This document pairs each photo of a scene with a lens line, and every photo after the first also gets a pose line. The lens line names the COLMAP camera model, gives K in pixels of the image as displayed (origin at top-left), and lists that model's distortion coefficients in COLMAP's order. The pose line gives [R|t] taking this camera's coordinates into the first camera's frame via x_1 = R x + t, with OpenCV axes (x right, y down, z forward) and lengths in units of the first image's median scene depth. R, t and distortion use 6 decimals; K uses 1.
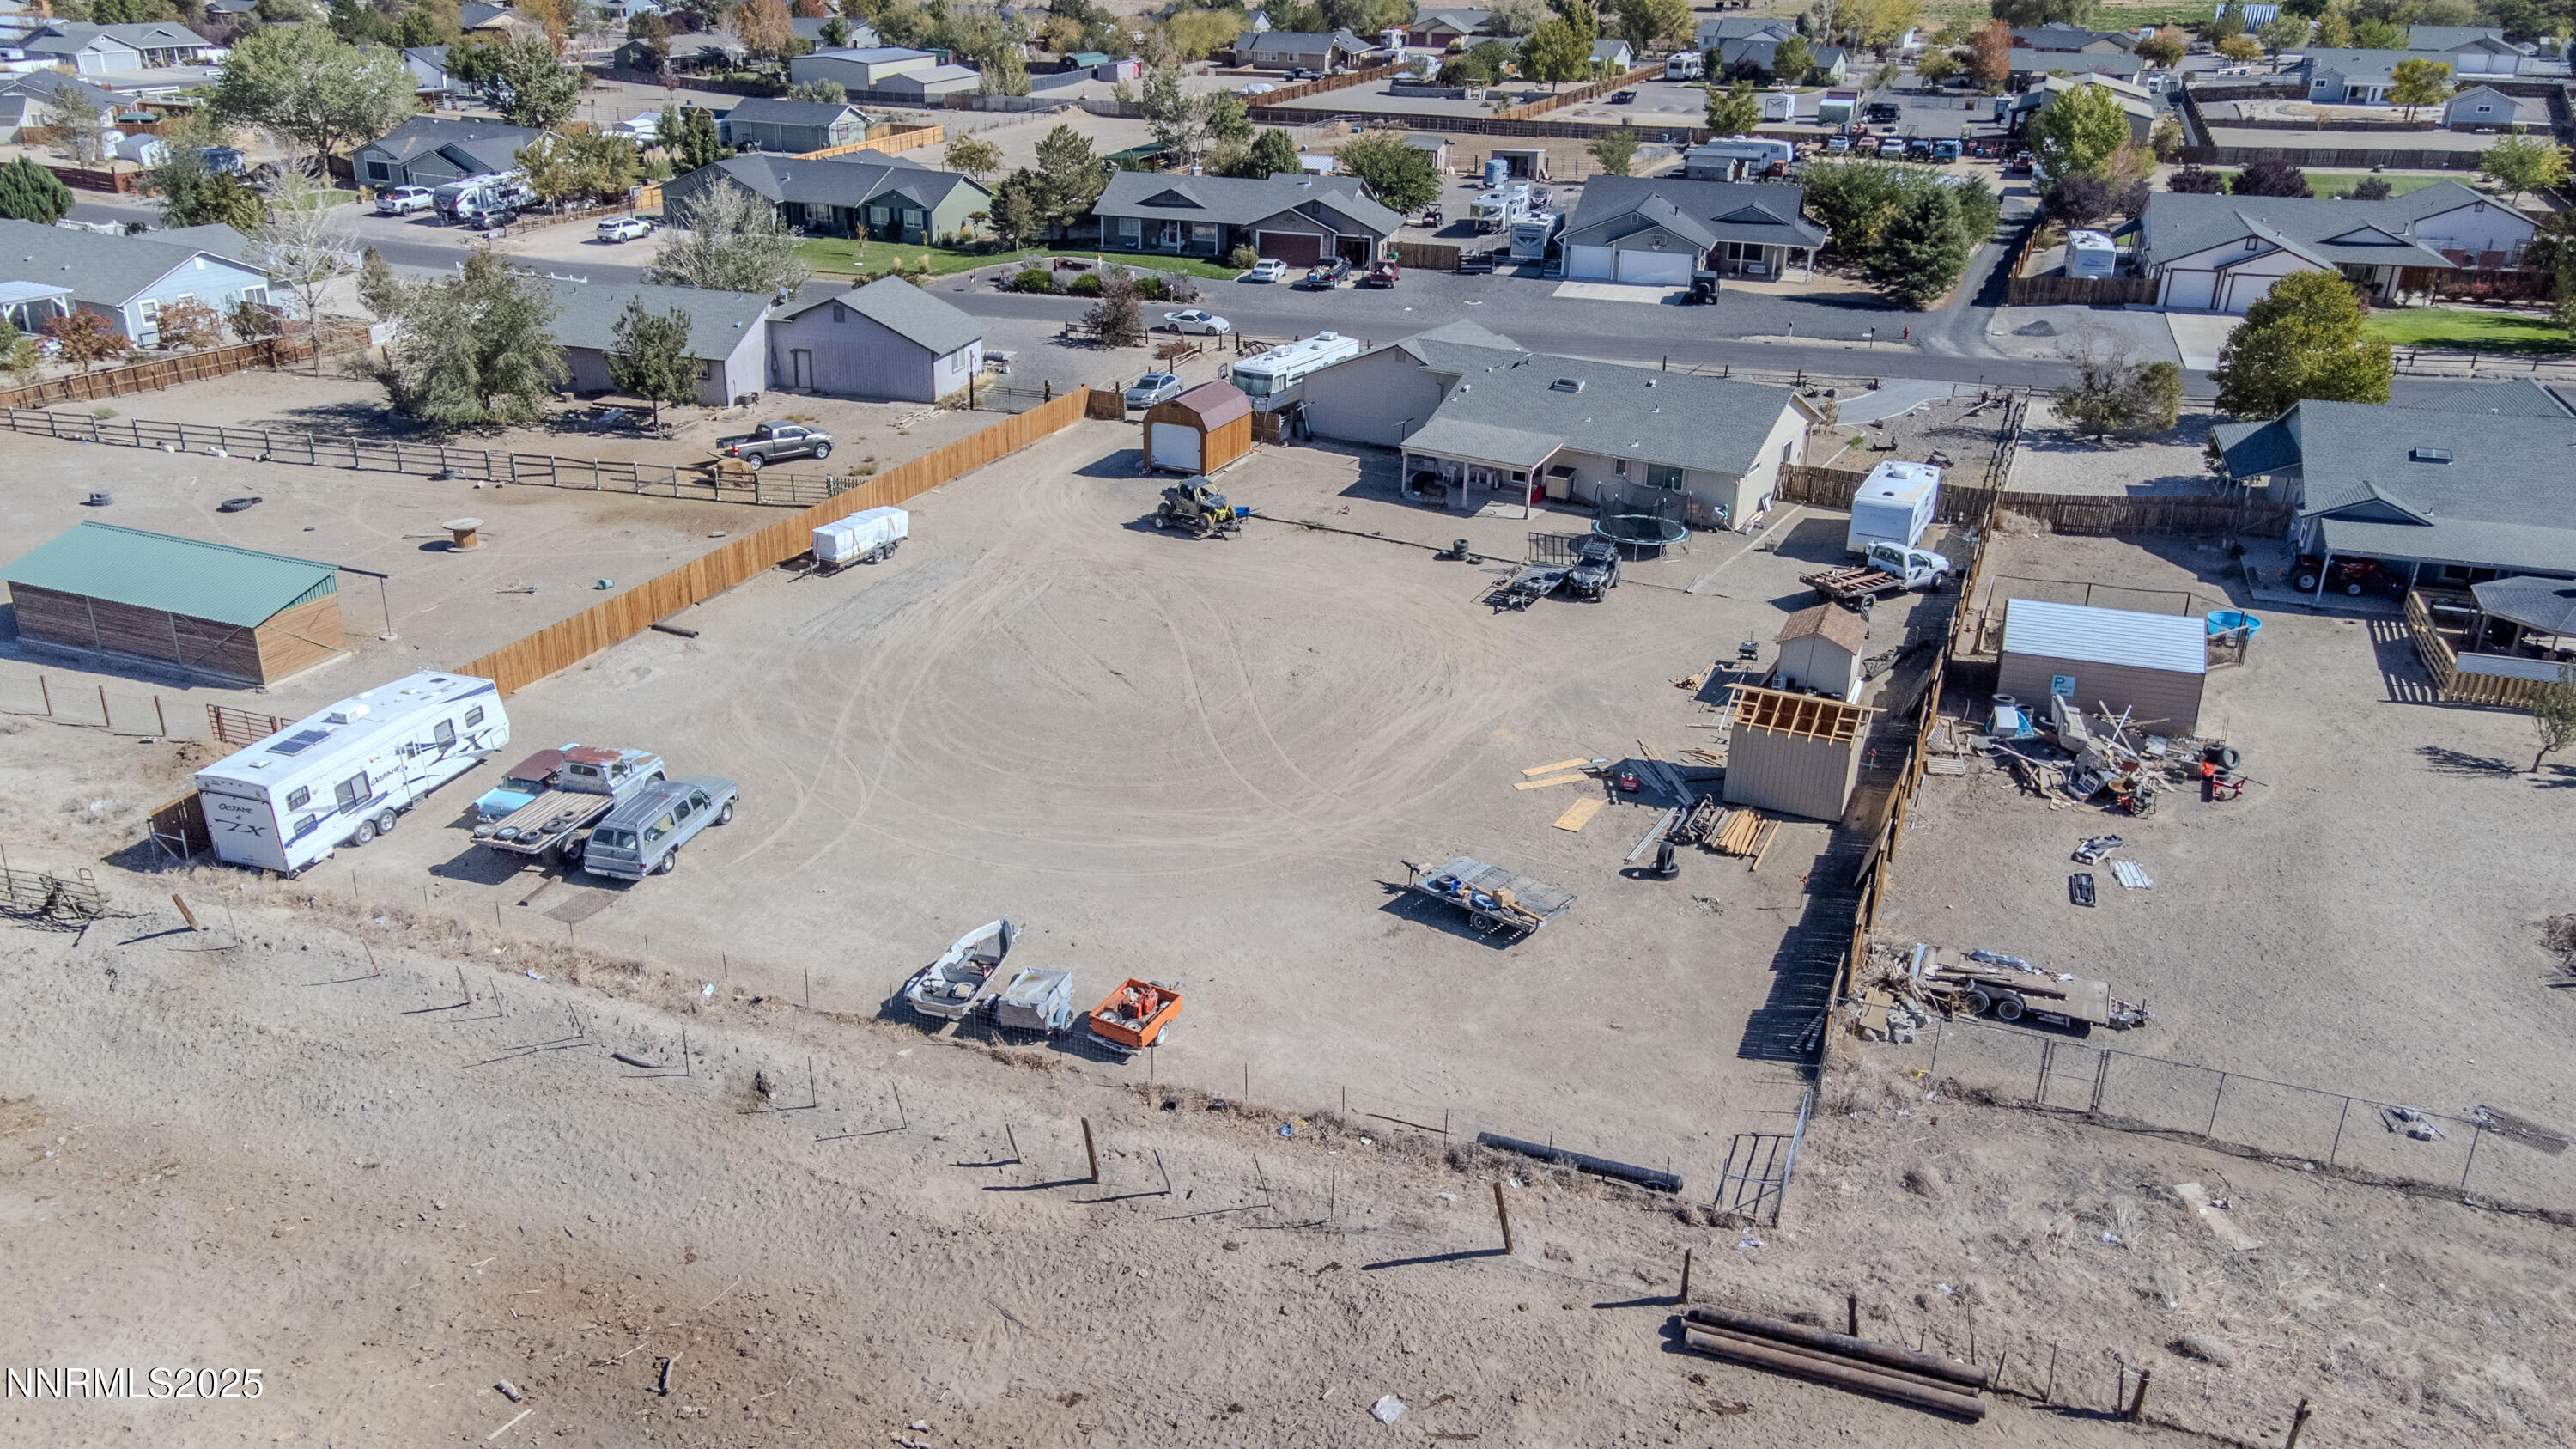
lens RADIAL K [[1990.8, 0, 1288.0], [0, 1990.8, 724.5], [0, 0, 1]] dist [0.008866, 0.111048]
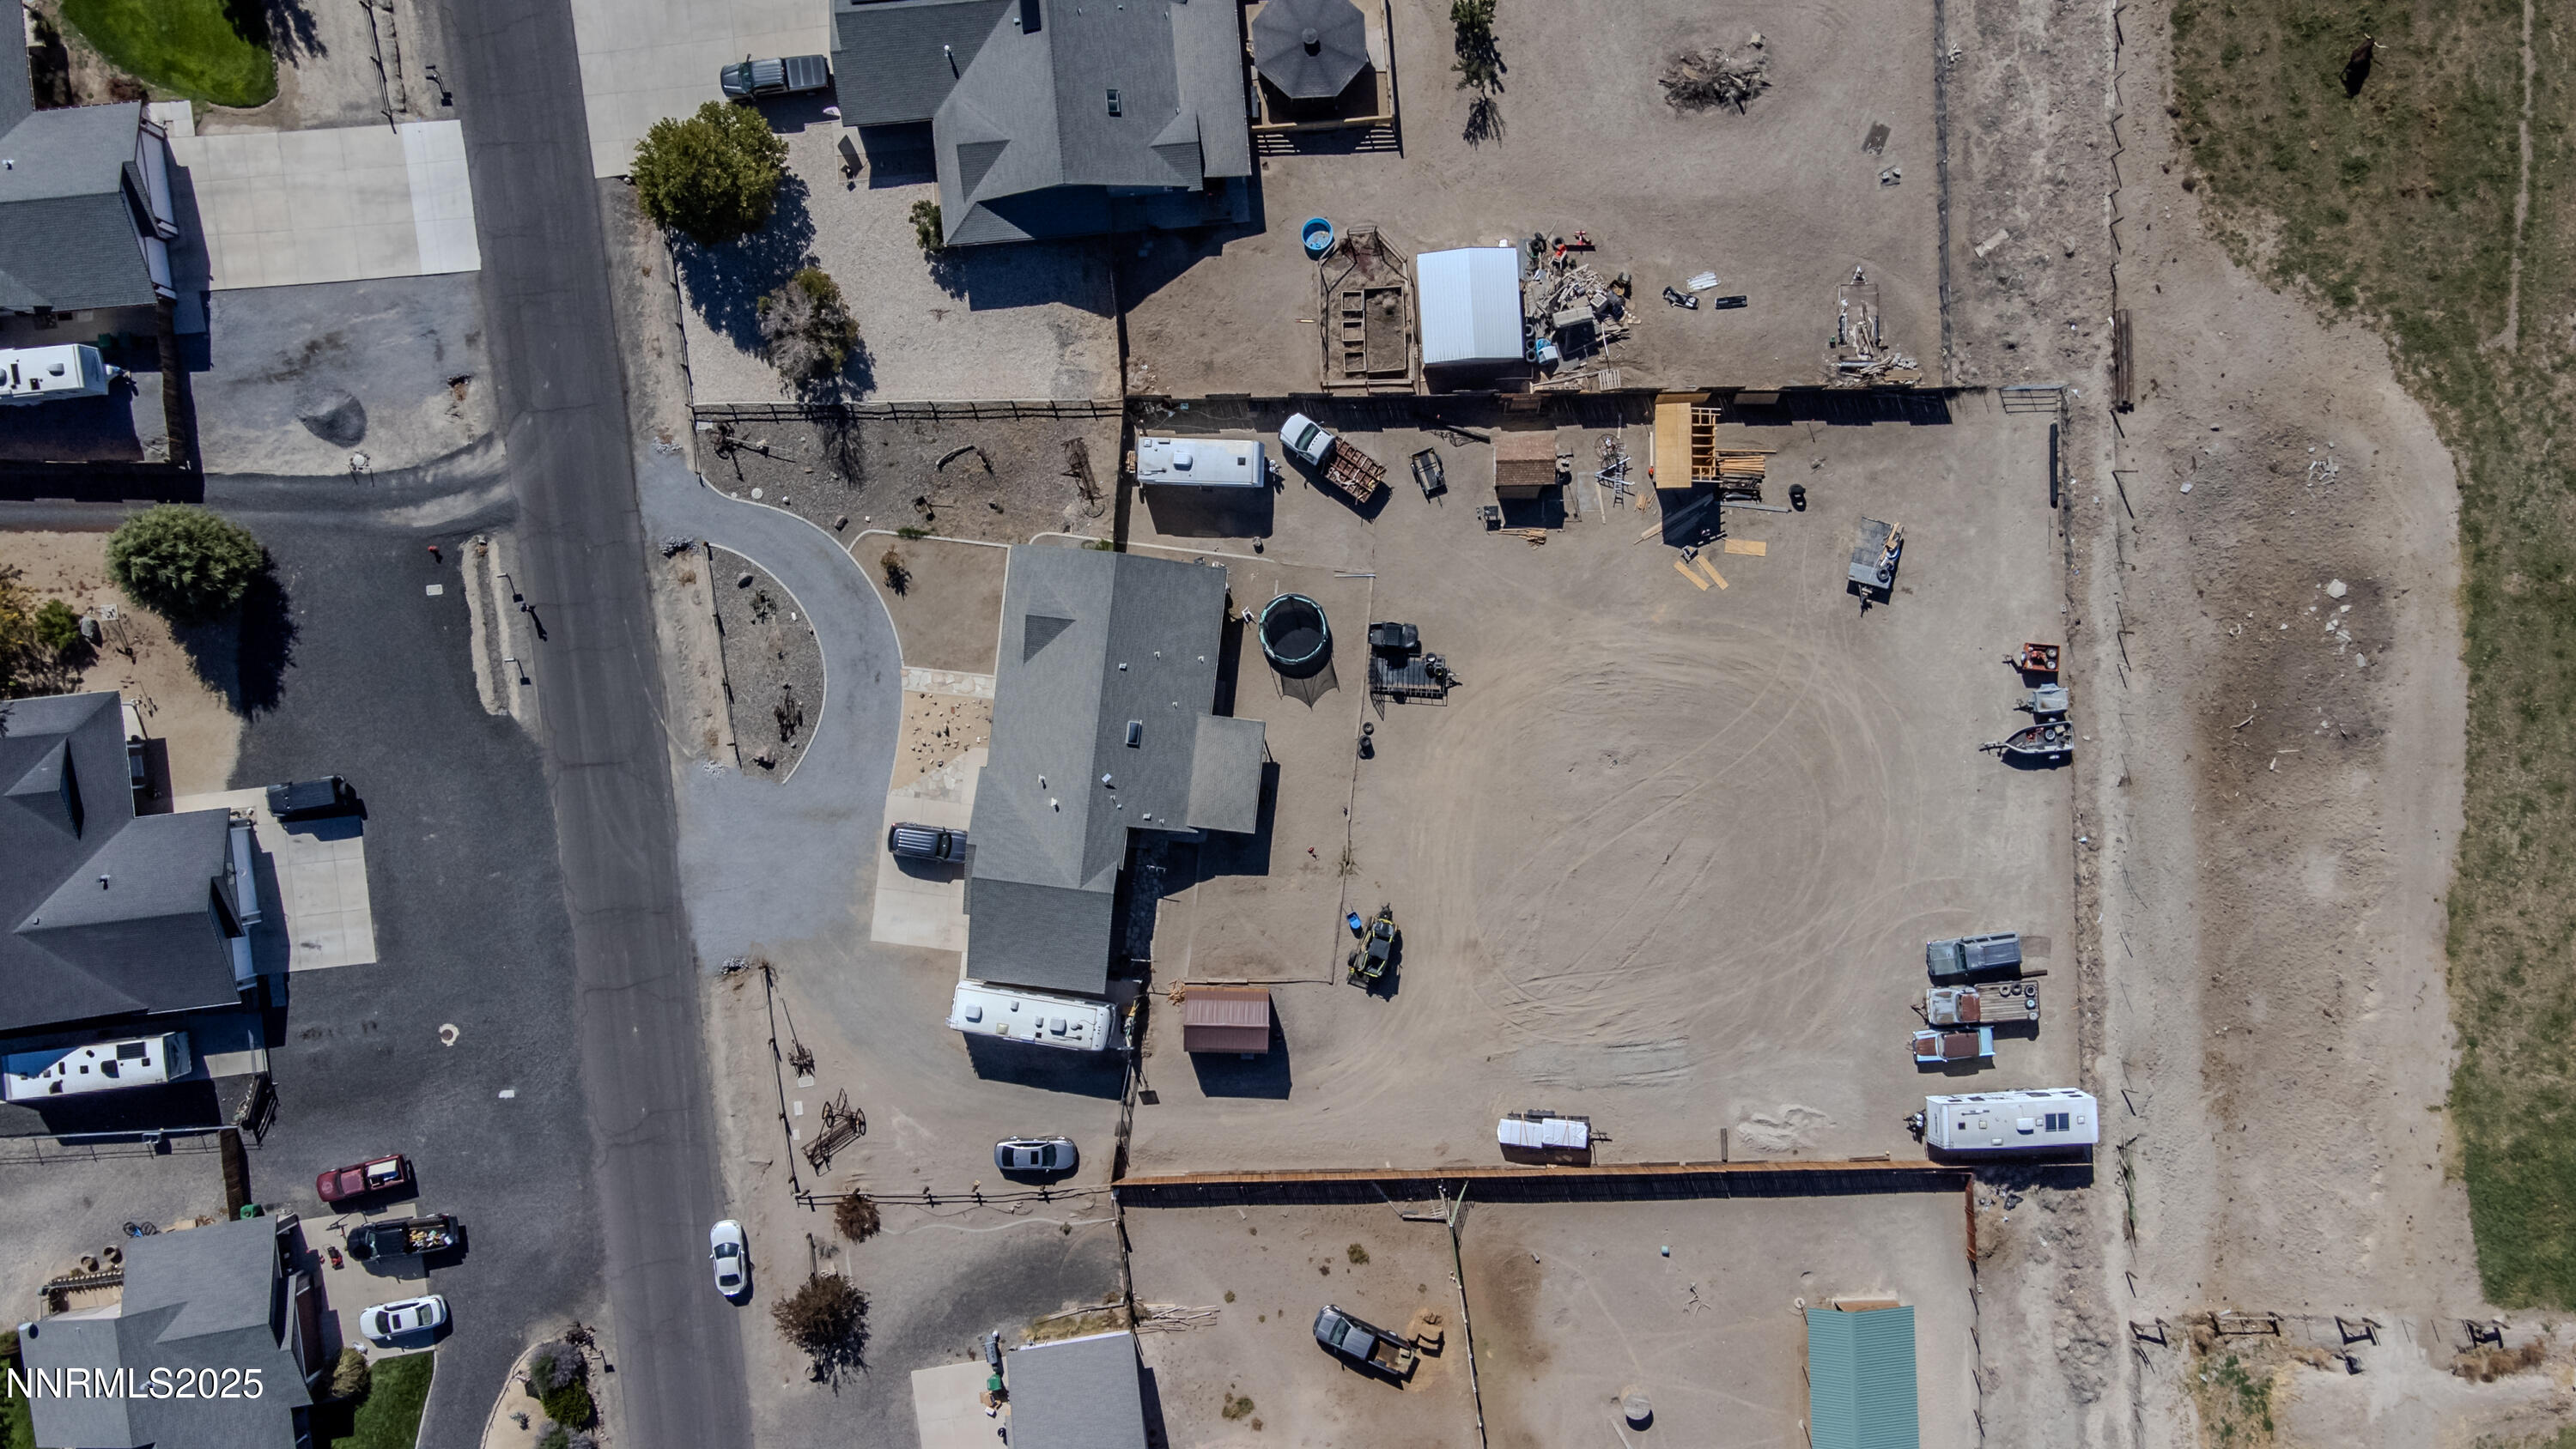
lens RADIAL K [[1935.8, 0, 1285.4], [0, 1935.8, 742.8], [0, 0, 1]] dist [-0.009018, 0.153517]
pose [[-0.387989, -0.920279, -0.050499, 0.153422], [0.342094, -0.194671, 0.919279, -1.180845], [-0.855825, 0.339395, 0.390353, 0.452784]]
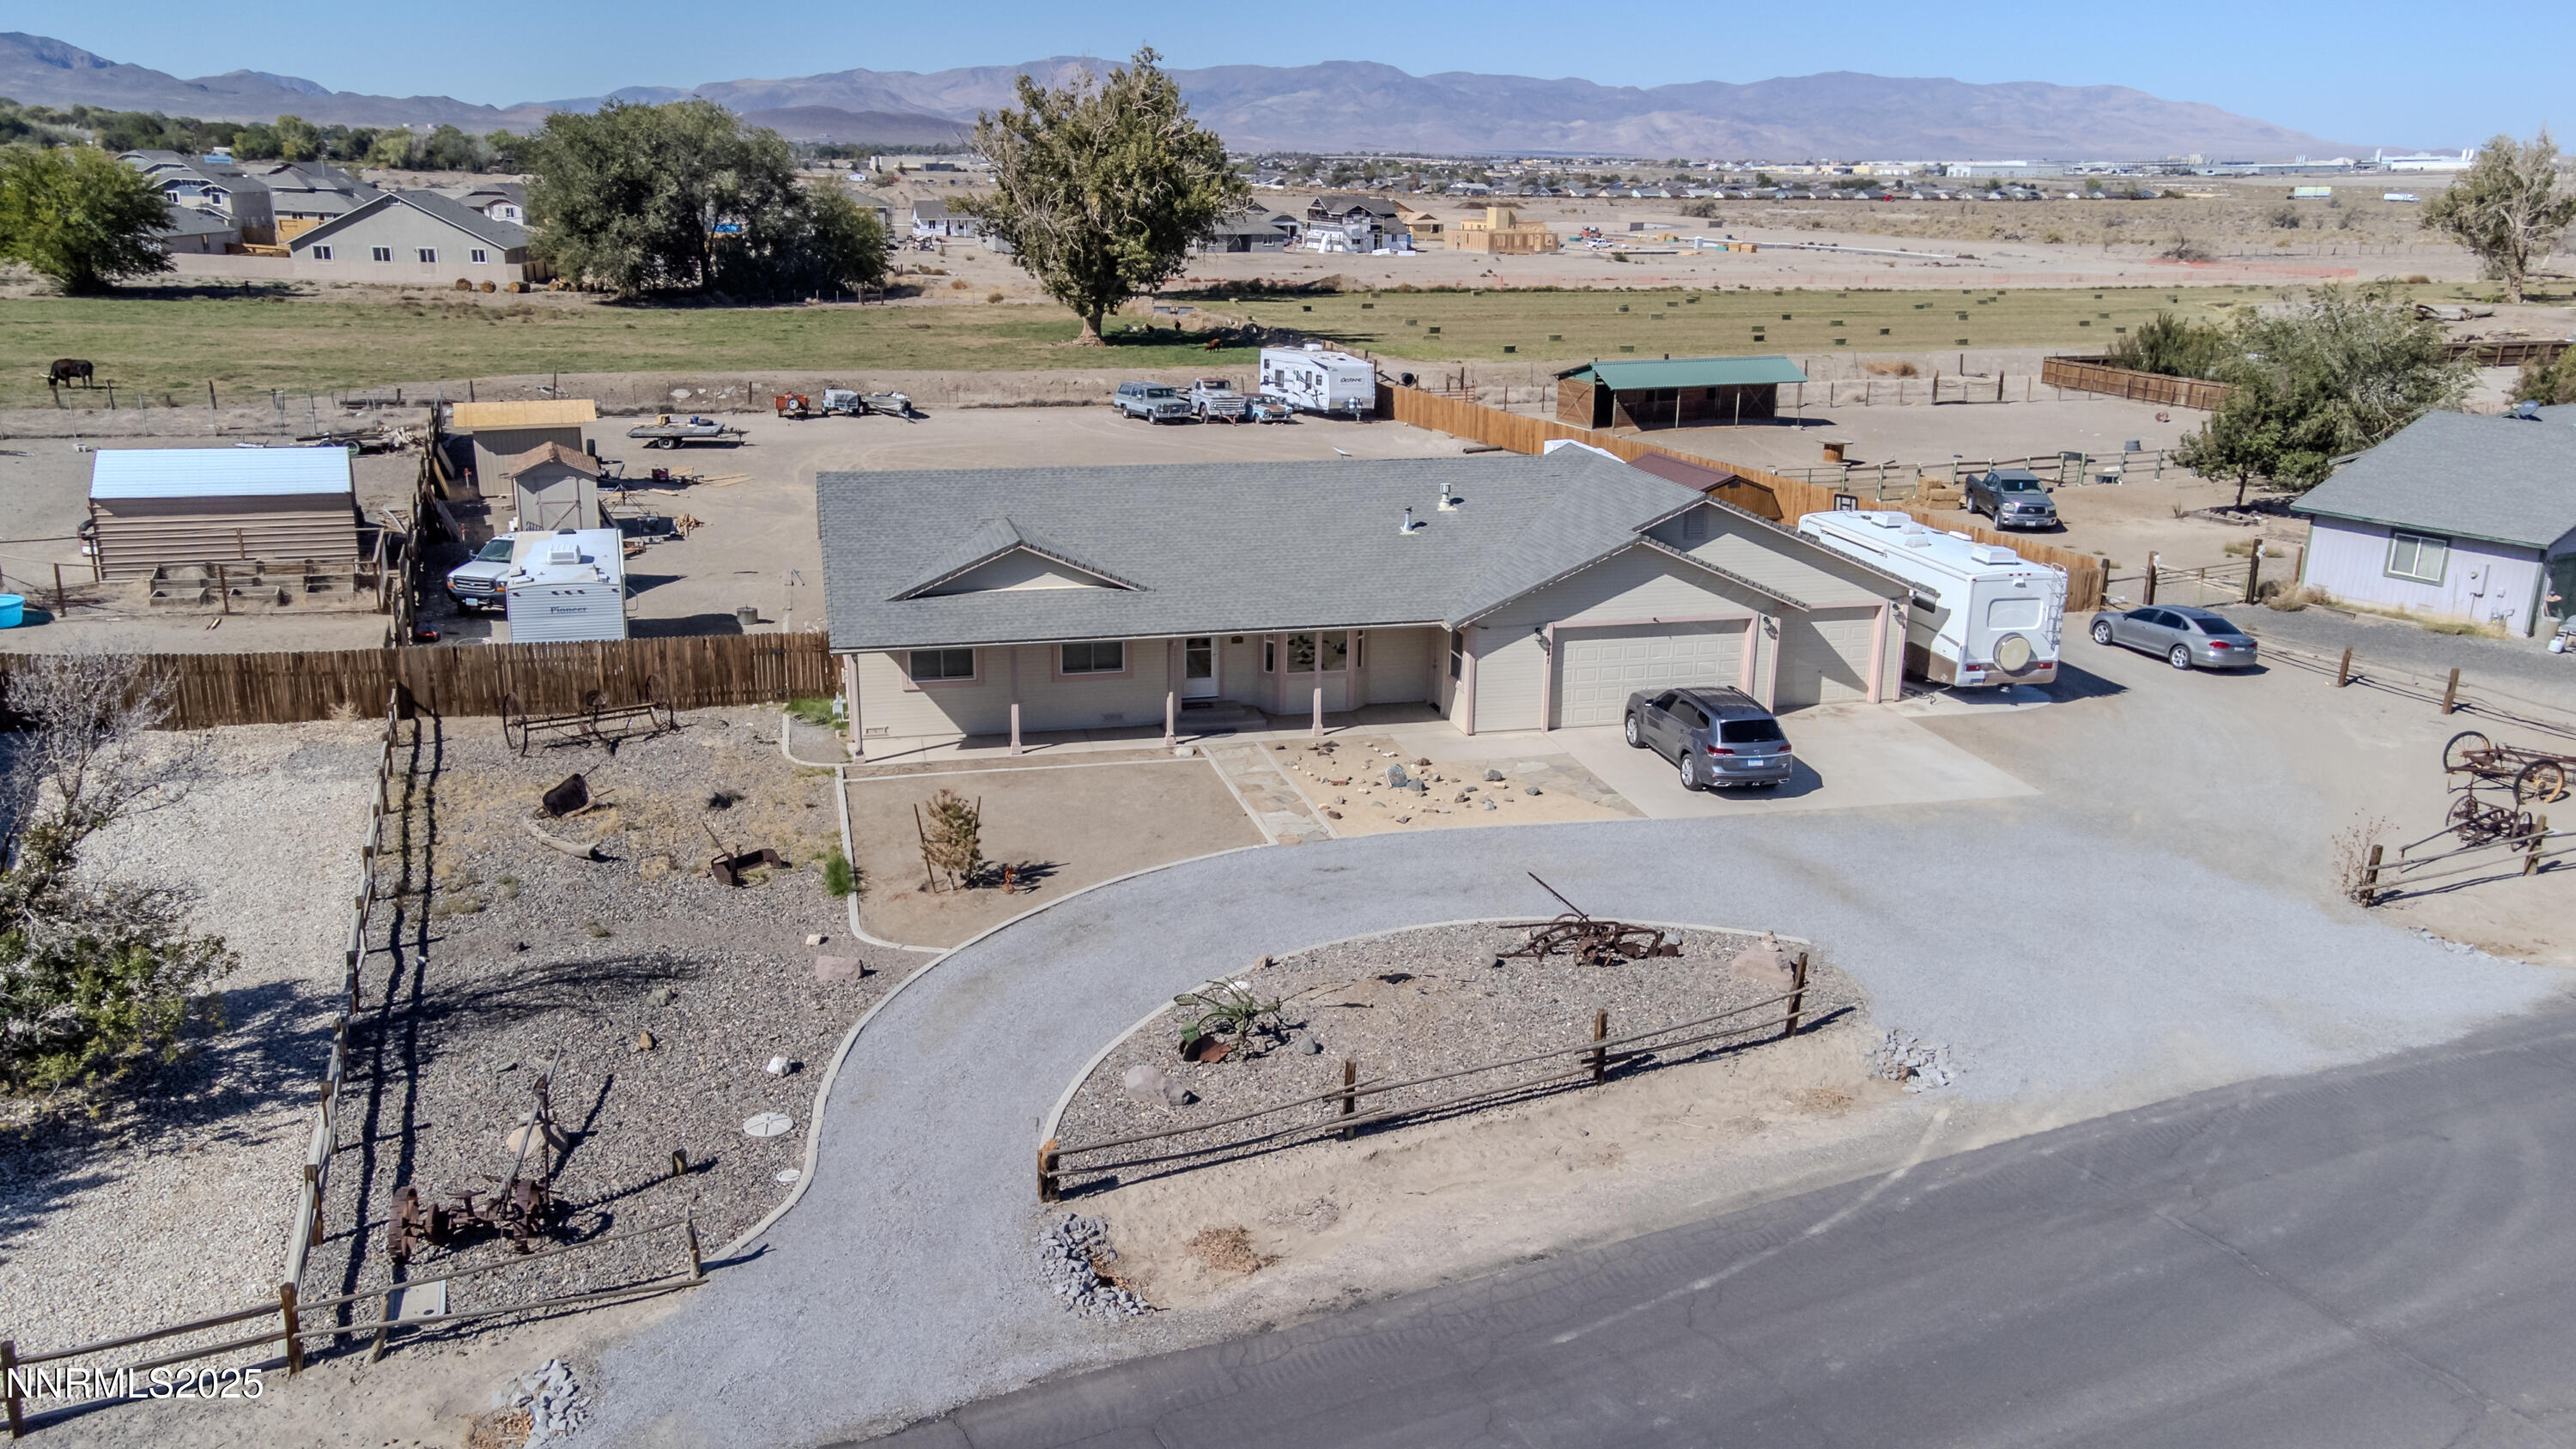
lens RADIAL K [[1938.1, 0, 1288.0], [0, 1938.1, 724.5], [0, 0, 1]] dist [0.021798, 0.093954]
pose [[-0.721951, 0.166052, -0.671724, 0.475749], [-0.276709, 0.820491, 0.500227, -0.368736], [0.634207, 0.547012, -0.546406, 1.297381]]
